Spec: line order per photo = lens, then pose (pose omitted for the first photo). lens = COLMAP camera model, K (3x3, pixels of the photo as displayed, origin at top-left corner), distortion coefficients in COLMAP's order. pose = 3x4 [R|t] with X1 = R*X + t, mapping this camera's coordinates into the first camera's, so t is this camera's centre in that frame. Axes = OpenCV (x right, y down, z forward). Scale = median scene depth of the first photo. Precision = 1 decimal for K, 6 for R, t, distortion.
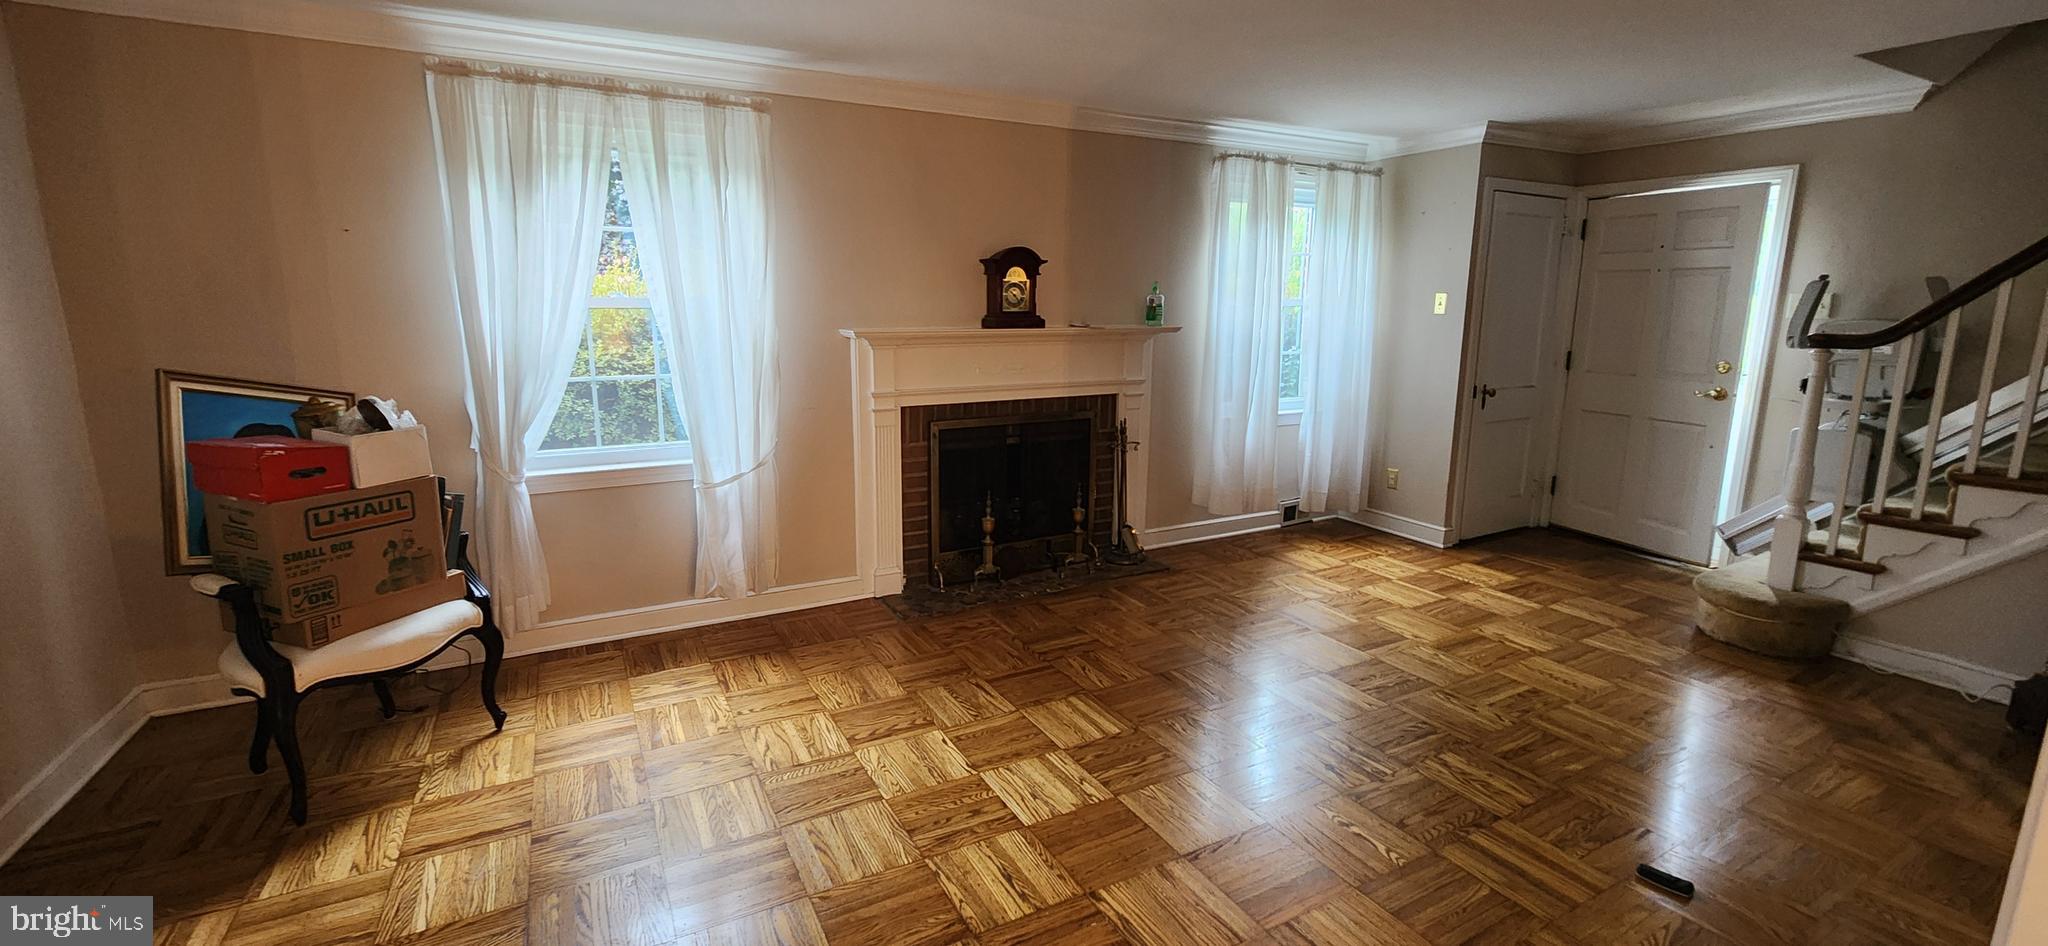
lens RADIAL K [[846.9, 0, 1024.0], [0, 846.9, 473.0], [0, 0, 1]] dist [-0.000826, -0.000011]
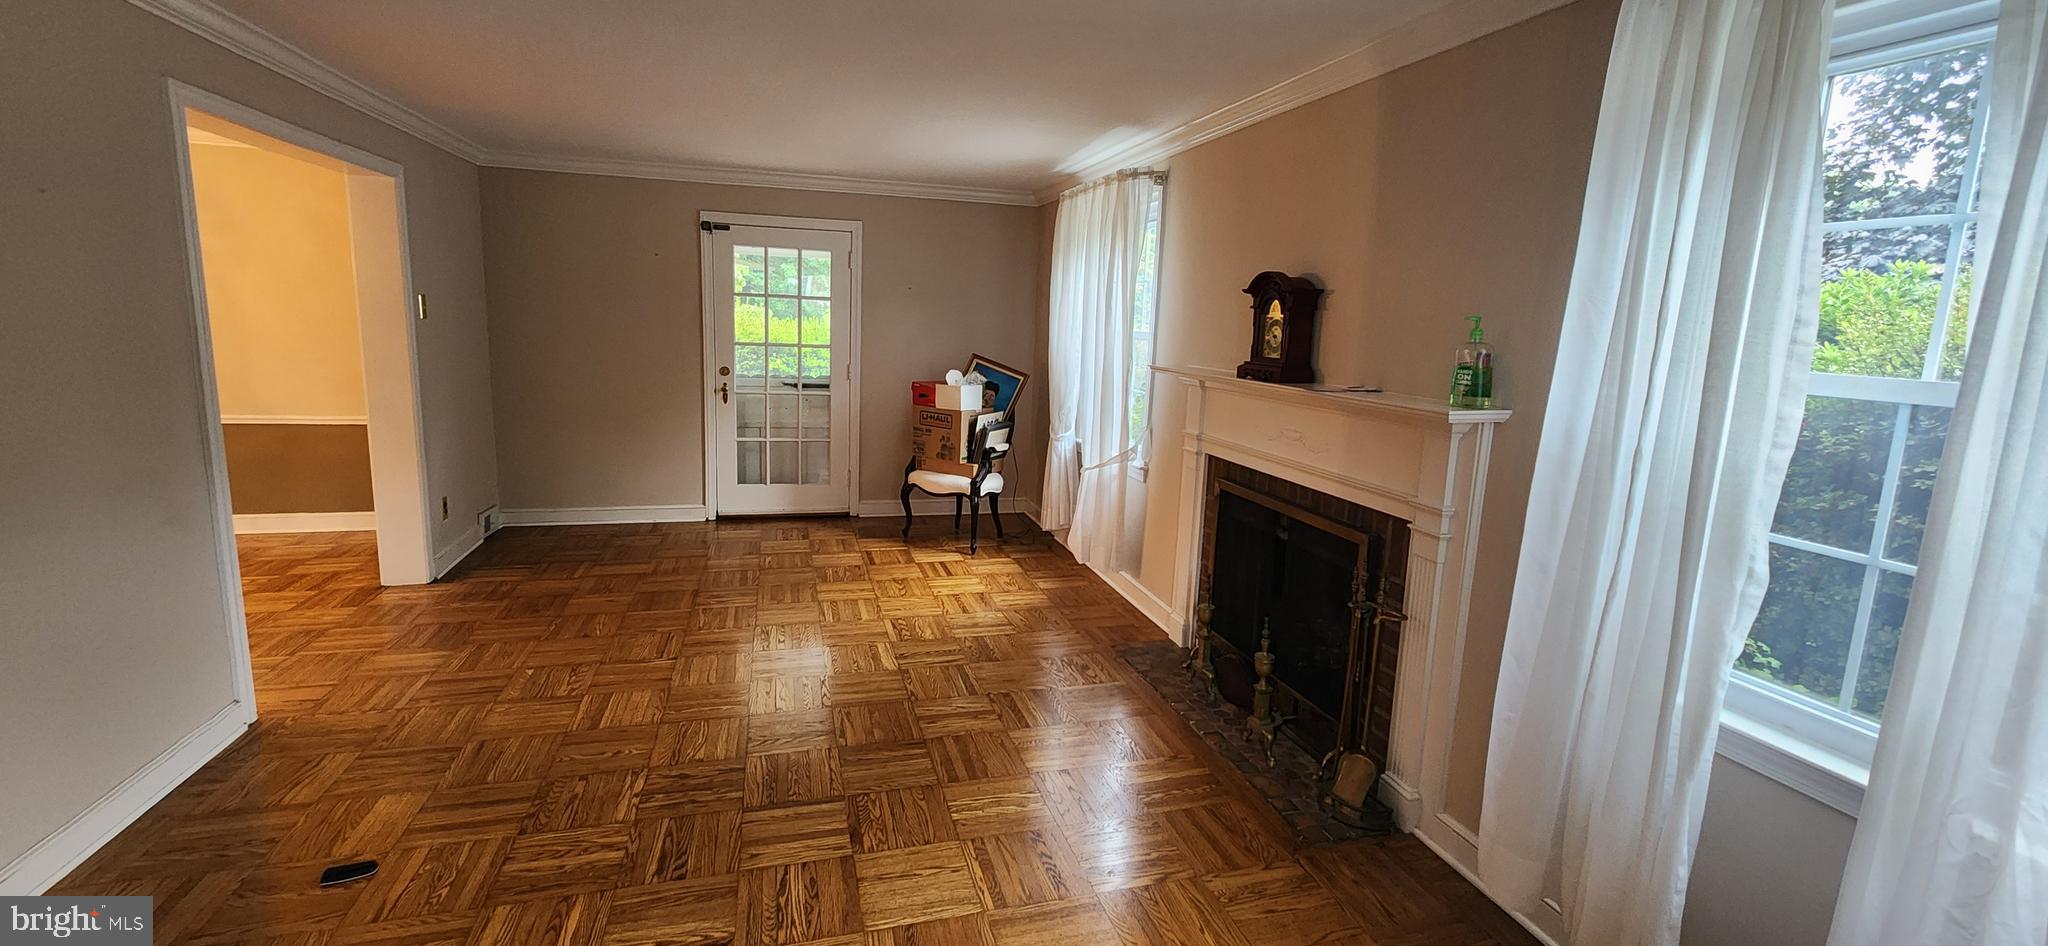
lens RADIAL K [[846.9, 0, 1024.0], [0, 846.9, 473.0], [0, 0, 1]] dist [-0.000826, -0.000011]
pose [[-0.227371, 0.163478, -0.959988, 0.840282], [-0.232807, 0.948097, 0.216593, -0.224206], [0.945570, 0.272739, -0.177511, 1.037257]]
